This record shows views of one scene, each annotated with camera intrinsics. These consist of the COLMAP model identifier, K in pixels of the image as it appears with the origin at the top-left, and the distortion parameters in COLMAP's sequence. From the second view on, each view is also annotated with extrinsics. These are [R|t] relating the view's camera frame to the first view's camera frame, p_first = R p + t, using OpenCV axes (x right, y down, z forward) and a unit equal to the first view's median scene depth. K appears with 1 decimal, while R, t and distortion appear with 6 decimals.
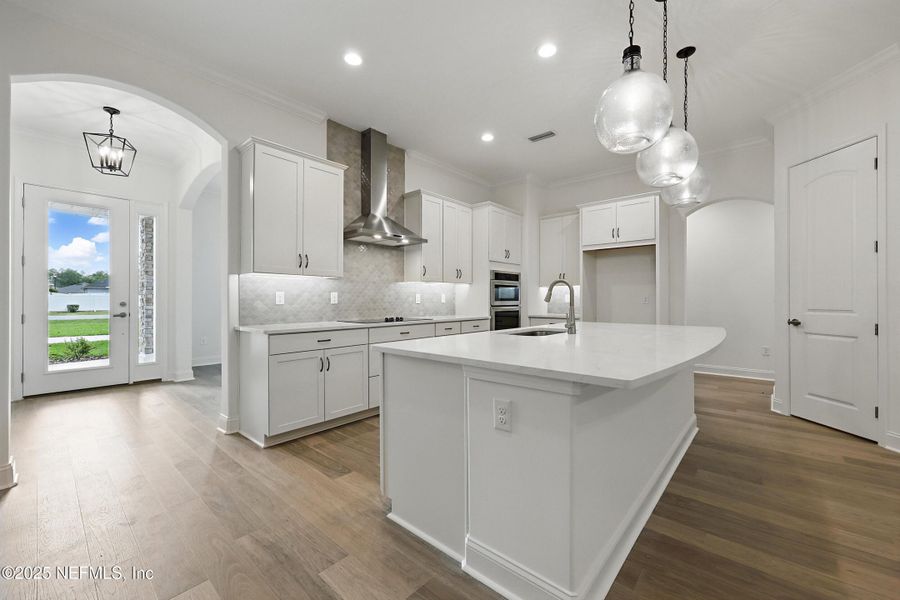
lens RADIAL K [[366.1, 0, 453.5], [0, 366.1, 300.5], [0, 0, 1]] dist [0.000626, -0.000232]
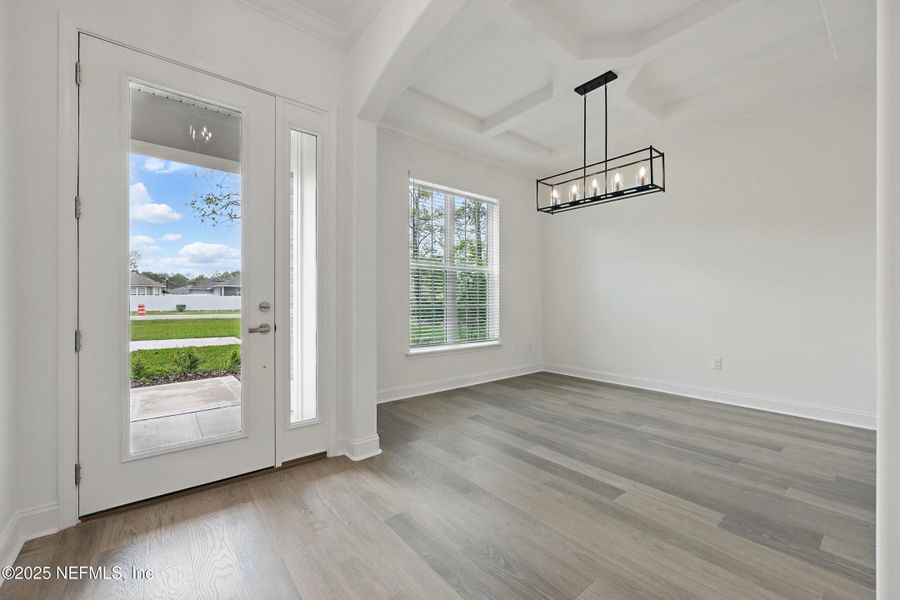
lens RADIAL K [[366.1, 0, 451.8], [0, 366.1, 302.8], [0, 0, 1]] dist [0.000626, -0.000232]
pose [[0.985935, 0.001581, -0.167120, -0.587349], [-0.000773, 0.999988, 0.004901, 0.002070], [0.167126, -0.004703, 0.985924, 0.571097]]
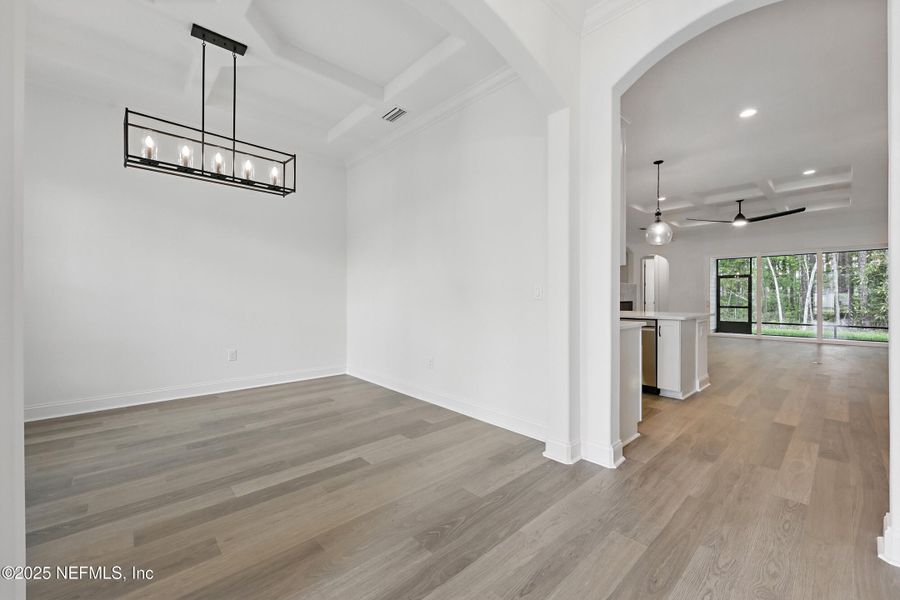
lens RADIAL K [[366.1, 0, 452.0], [0, 366.1, 300.8], [0, 0, 1]] dist [0.000626, -0.000232]
pose [[0.101181, -0.005652, 0.994852, -0.879185], [-0.000670, 0.999983, 0.005749, 0.003228], [-0.994868, -0.001249, 0.101176, 0.792153]]
